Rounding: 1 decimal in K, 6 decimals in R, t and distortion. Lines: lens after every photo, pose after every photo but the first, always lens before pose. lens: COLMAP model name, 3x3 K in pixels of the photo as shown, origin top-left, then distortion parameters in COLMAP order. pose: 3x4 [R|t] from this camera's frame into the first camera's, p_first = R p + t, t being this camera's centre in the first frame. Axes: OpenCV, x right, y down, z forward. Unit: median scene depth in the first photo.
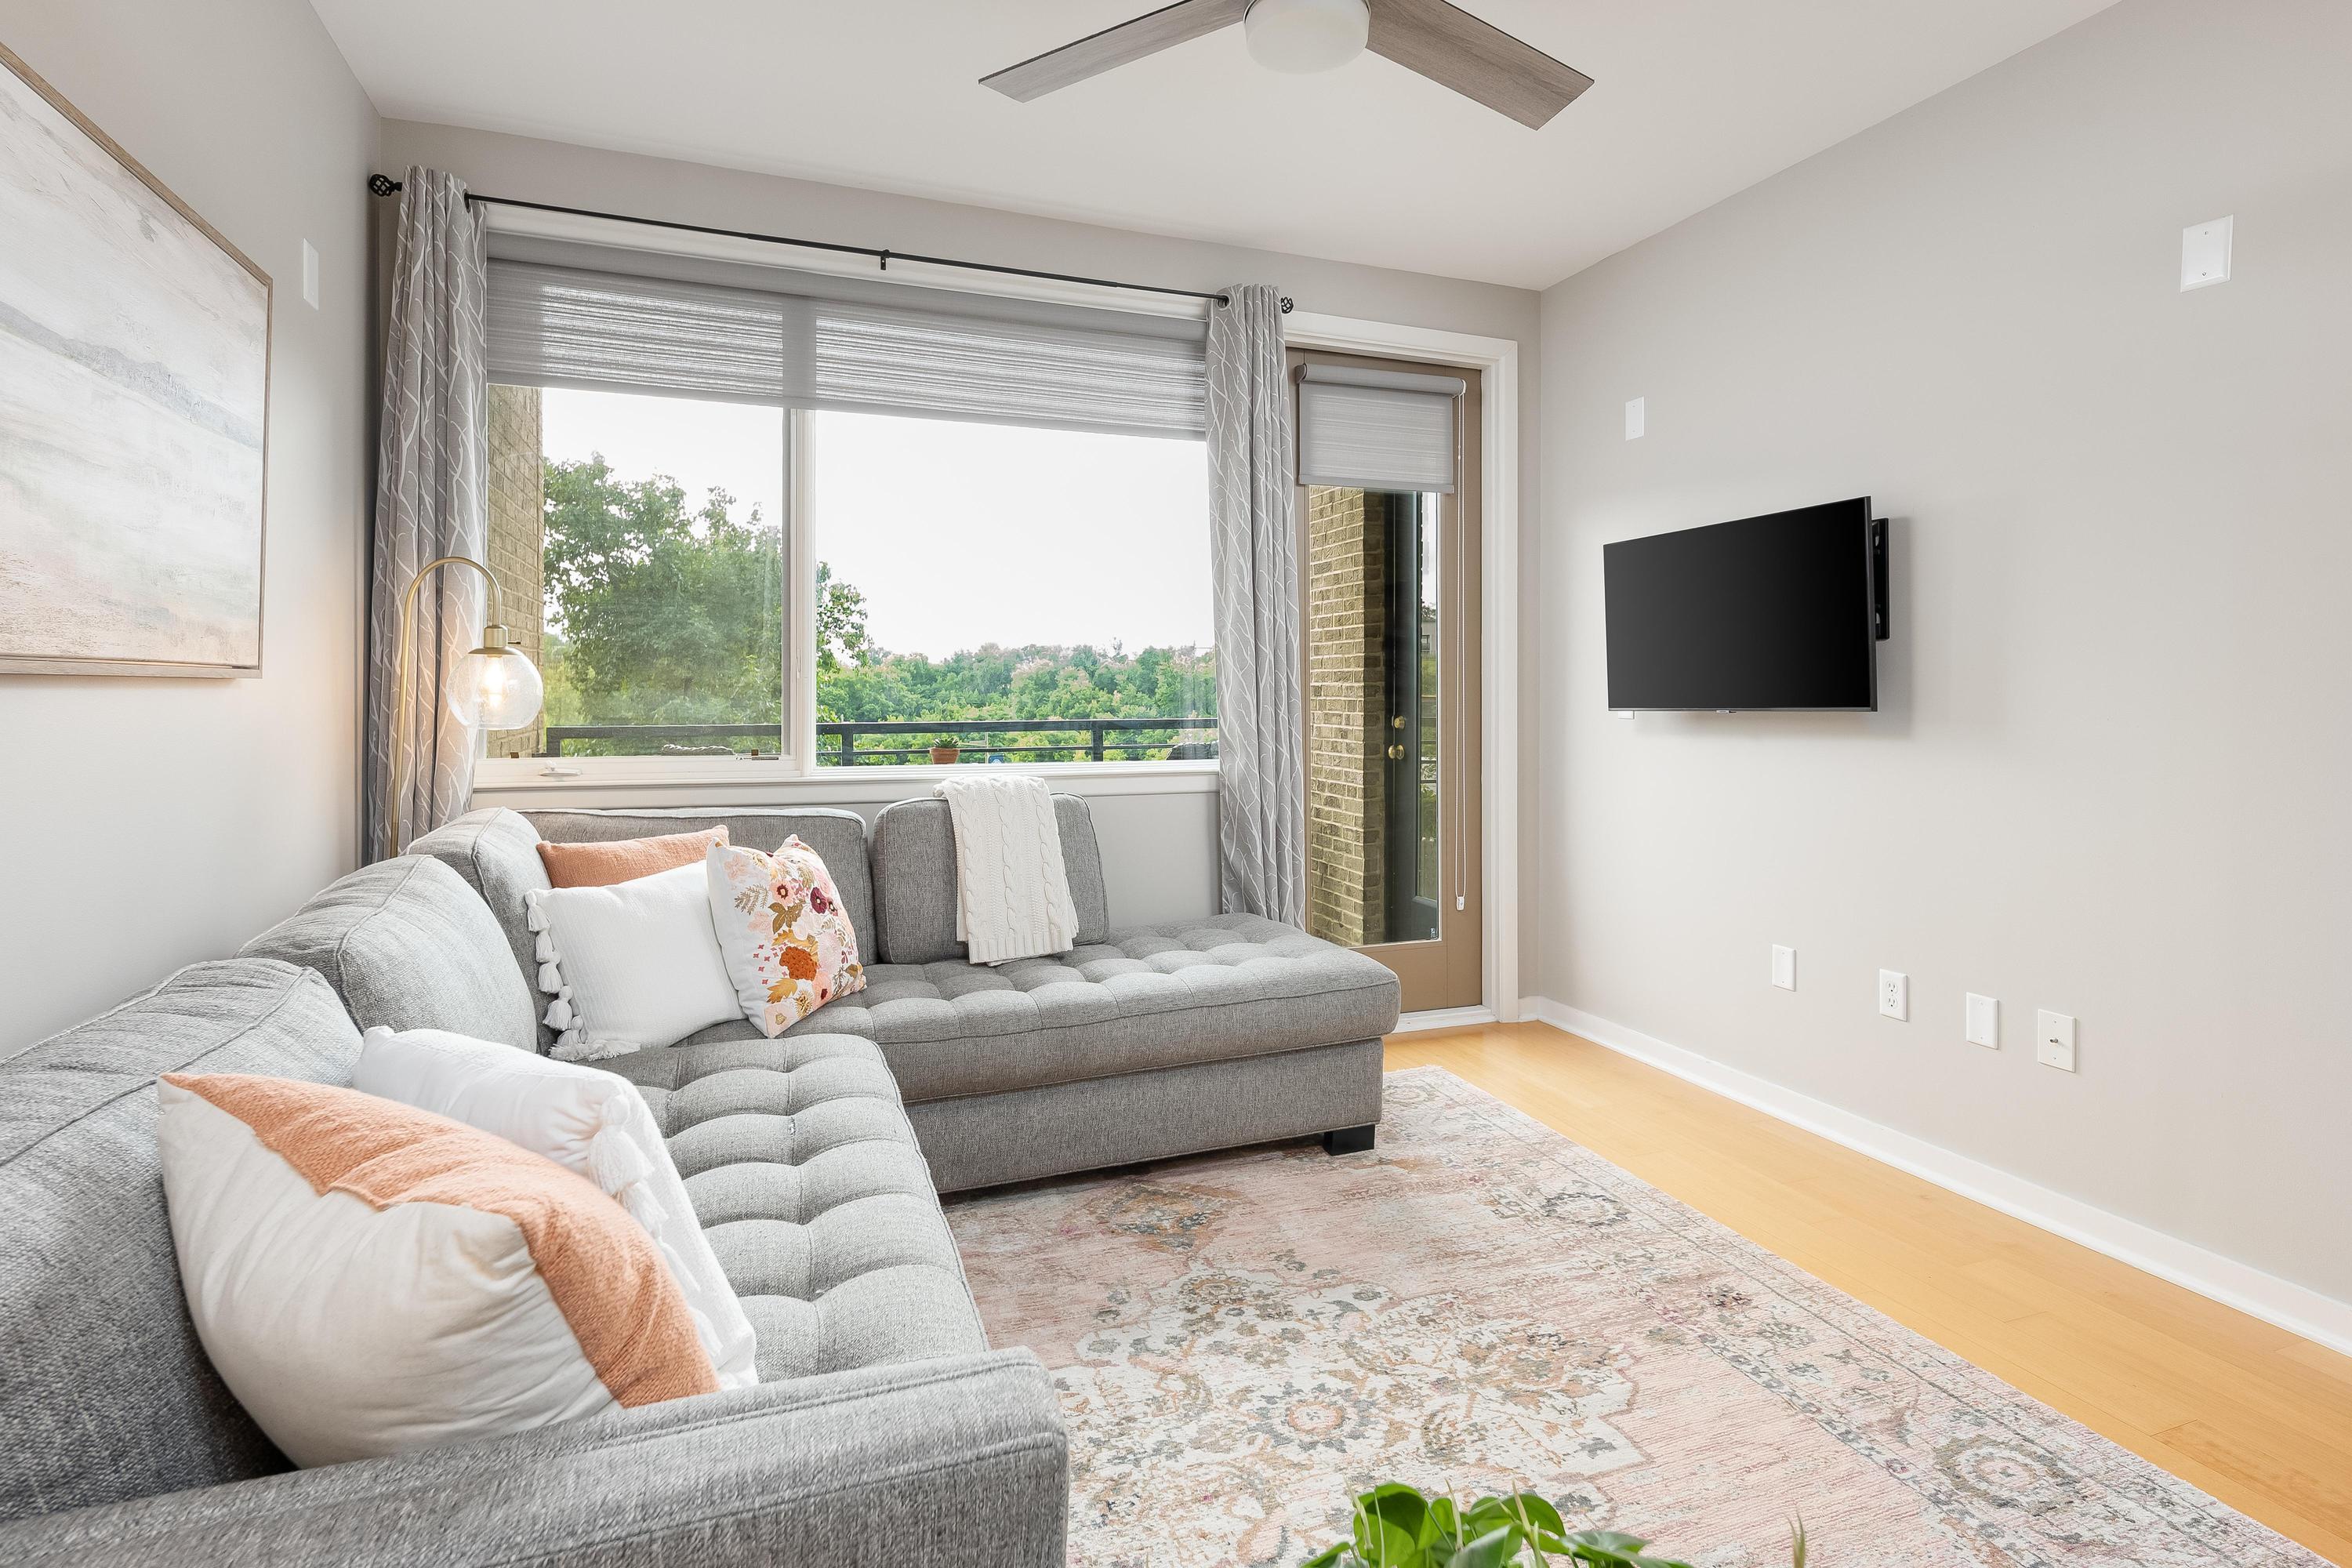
lens RADIAL K [[1184.2, 0, 1198.5], [0, 1184.2, 699.4], [0, 0, 1]] dist [0.008190, -0.001290]
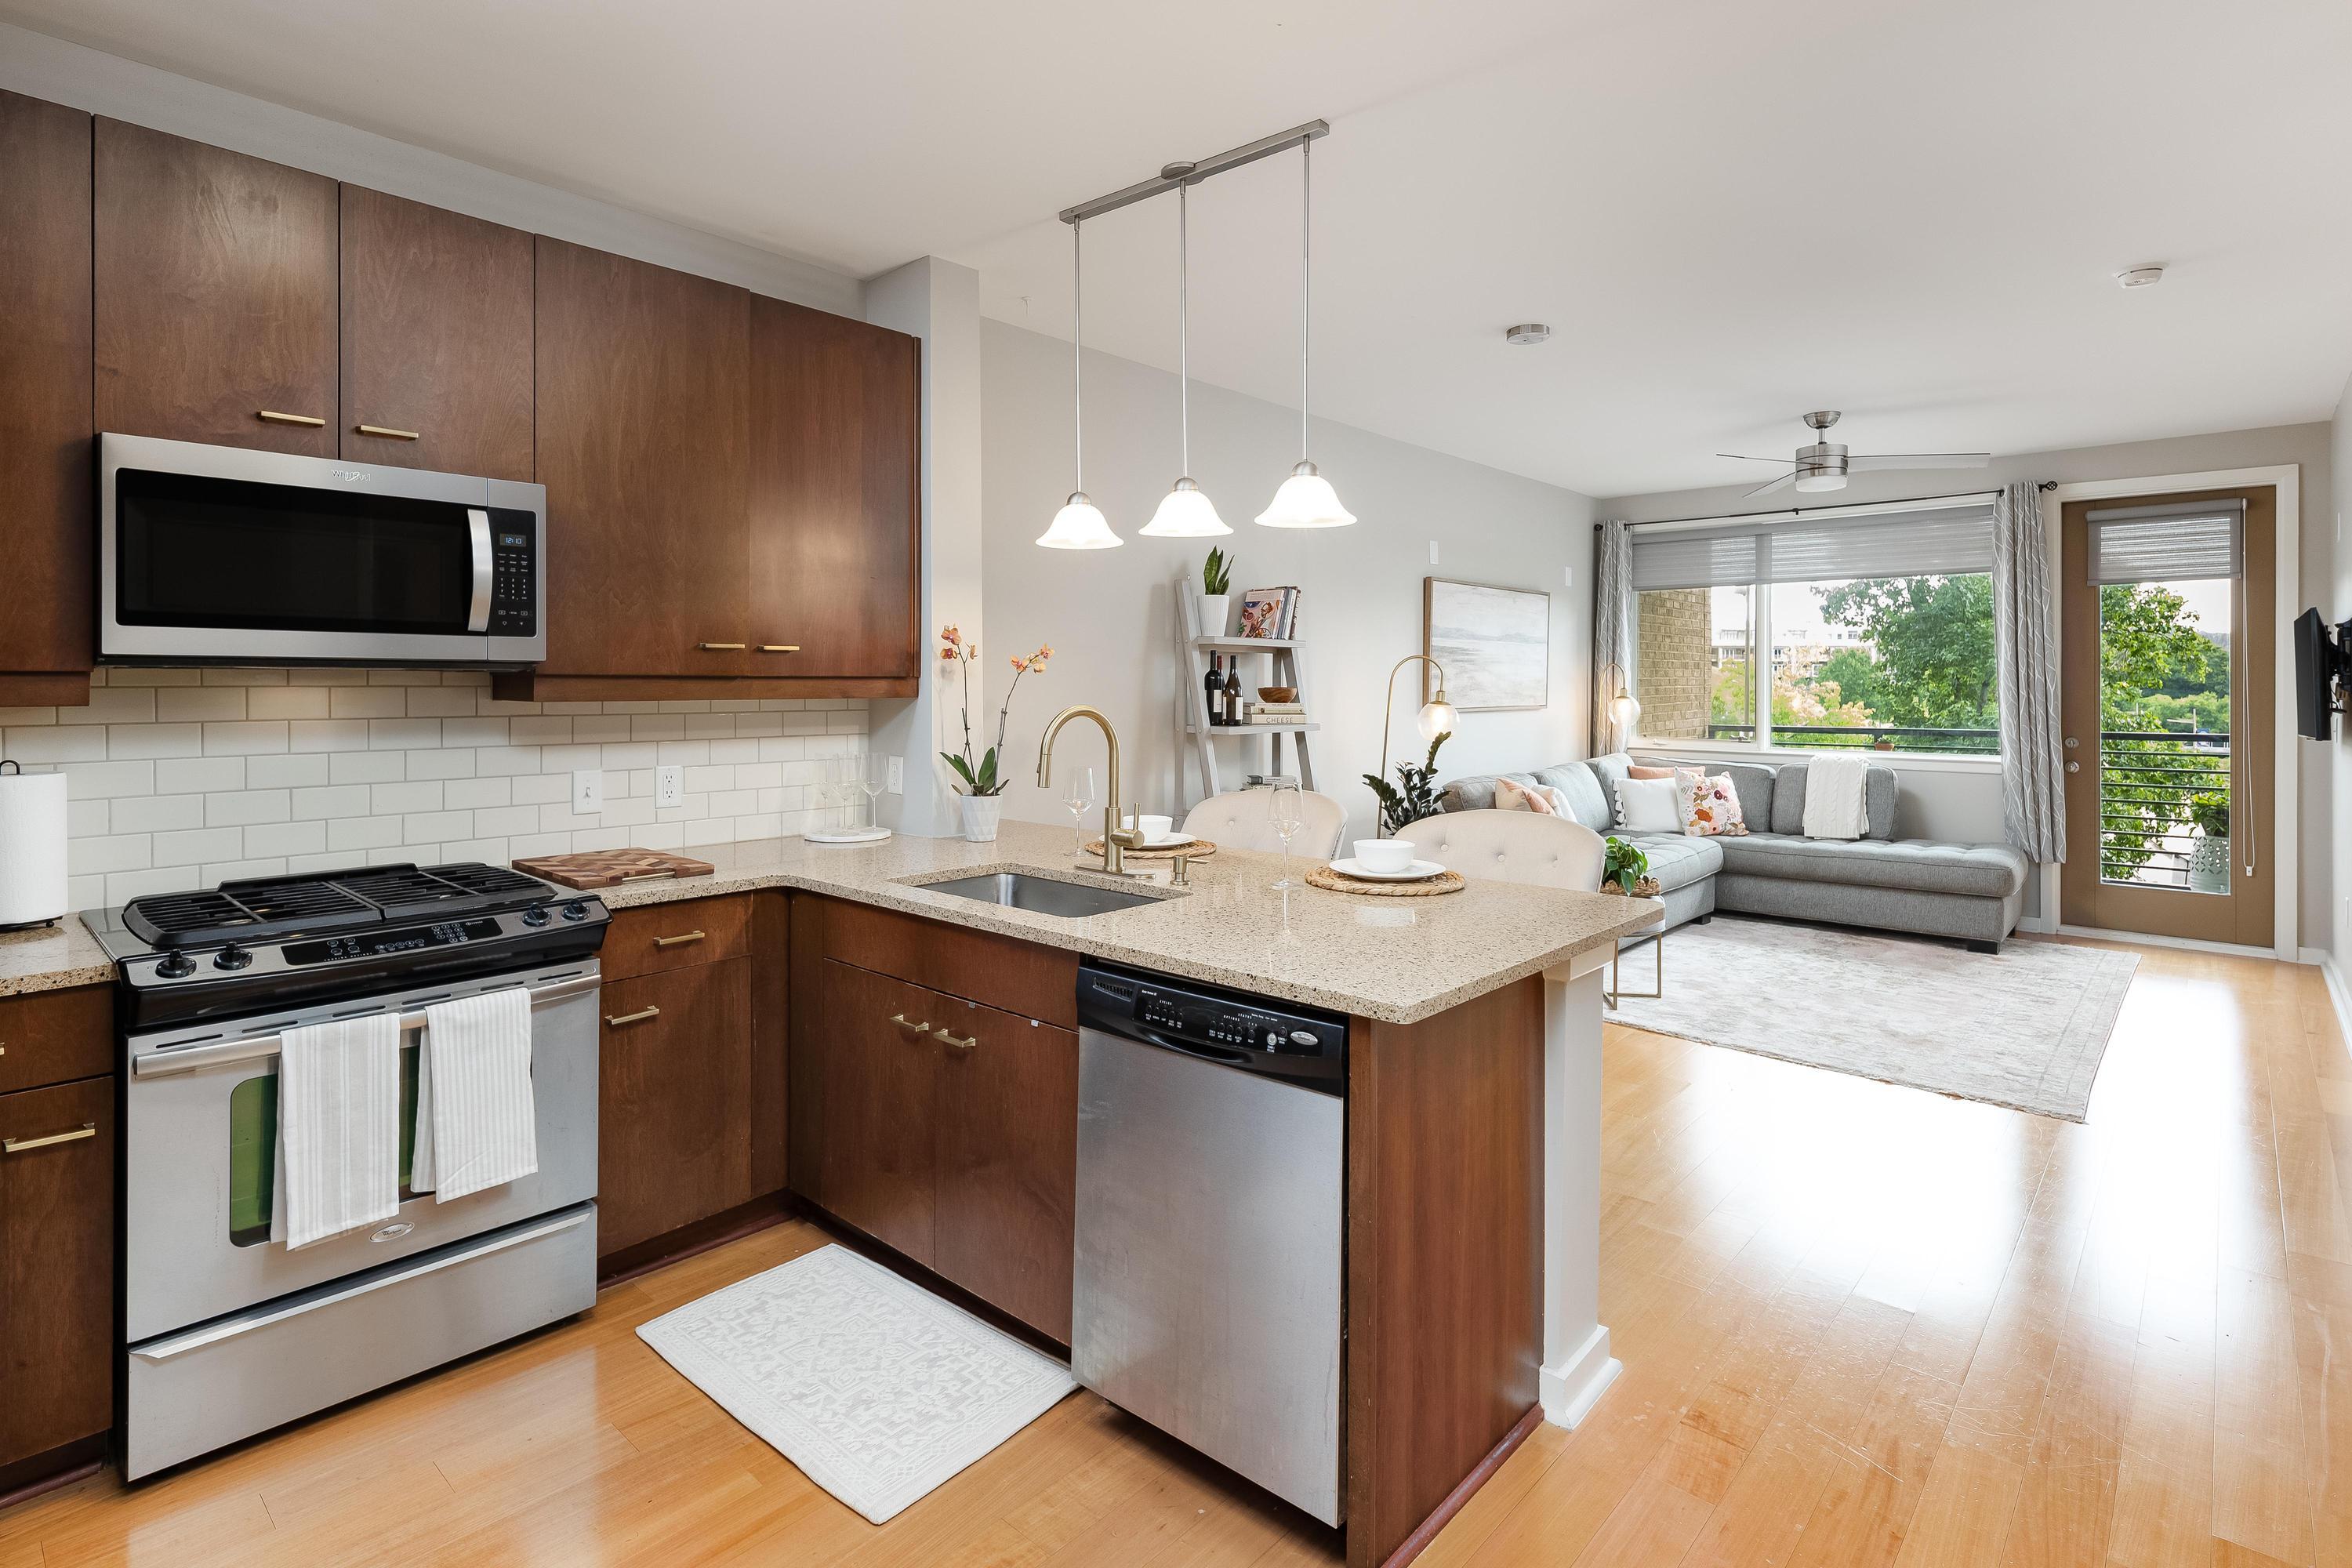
lens RADIAL K [[1184.2, 0, 1172.3], [0, 1184.2, 692.7], [0, 0, 1]] dist [0.008190, -0.001290]
pose [[0.456766, 0.005968, -0.889567, 1.315112], [-0.007079, 0.999970, 0.003074, -0.049094], [0.889558, 0.004893, 0.456795, -1.138938]]
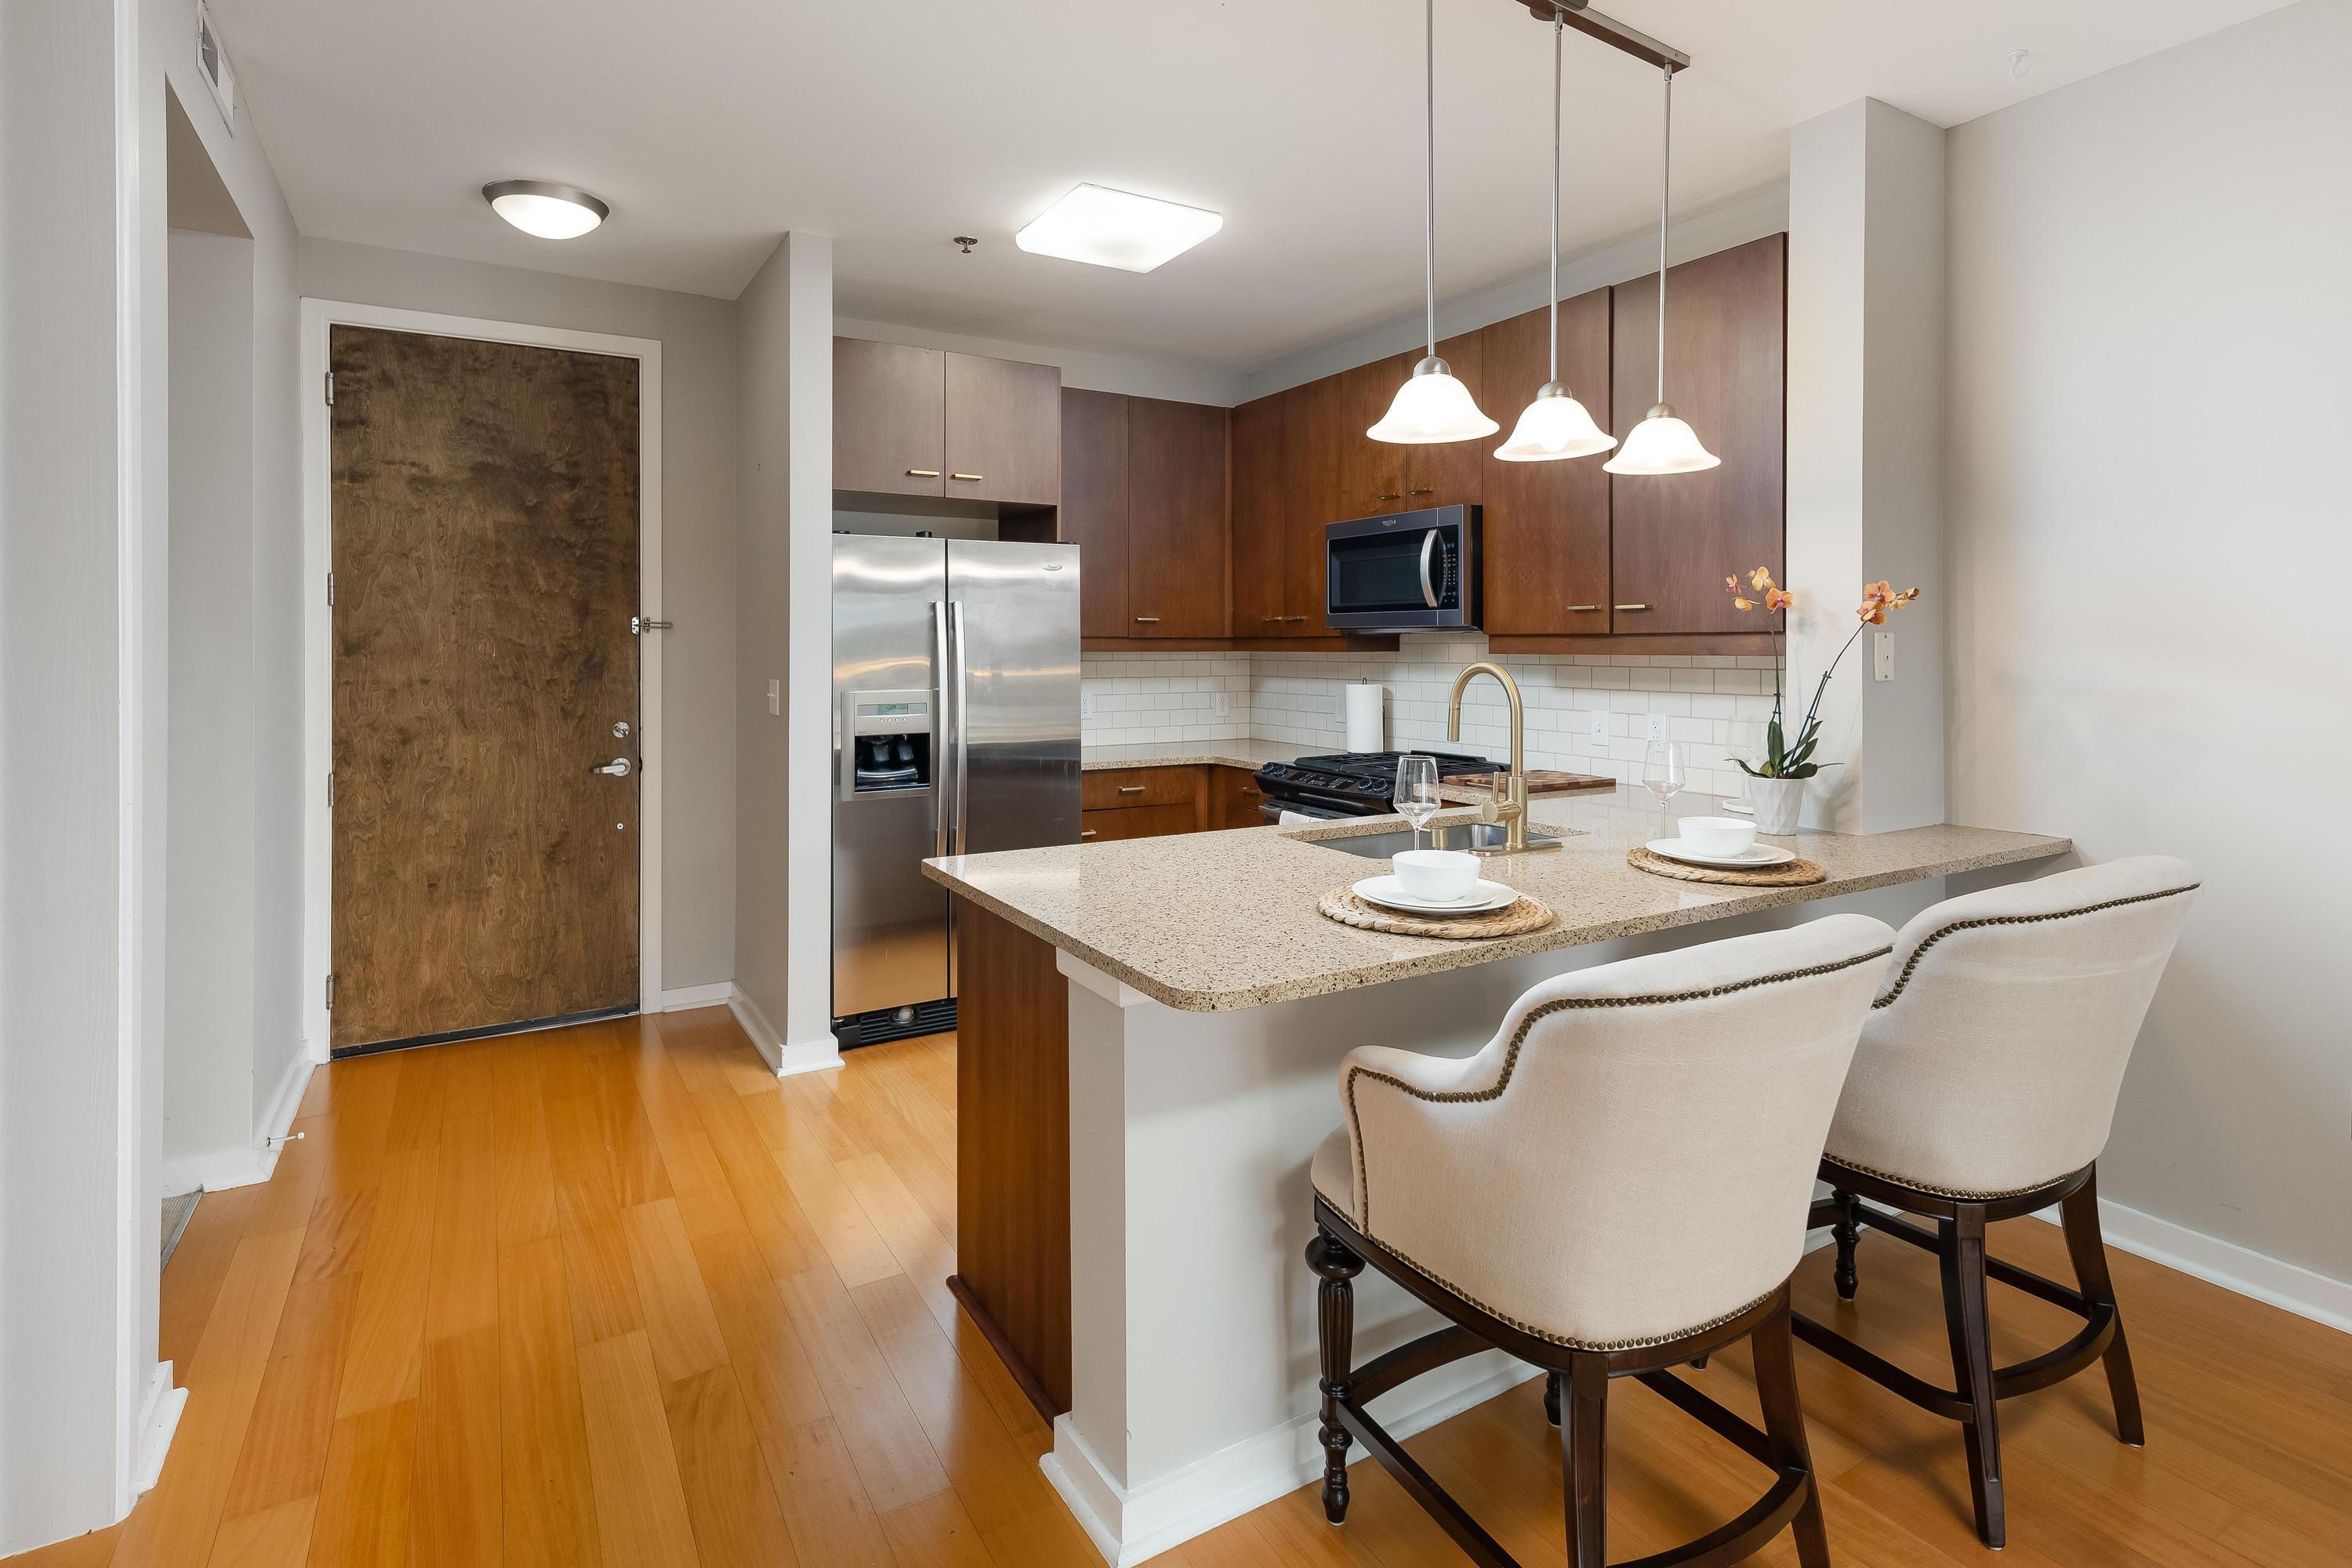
lens RADIAL K [[1184.2, 0, 1217.2], [0, 1184.2, 642.1], [0, 0, 1]] dist [0.008190, -0.001290]
pose [[-0.984567, -0.004548, -0.174952, 0.774363], [-0.004981, 0.999986, 0.002036, -0.049834], [0.174940, 0.002876, -0.984575, 0.129225]]
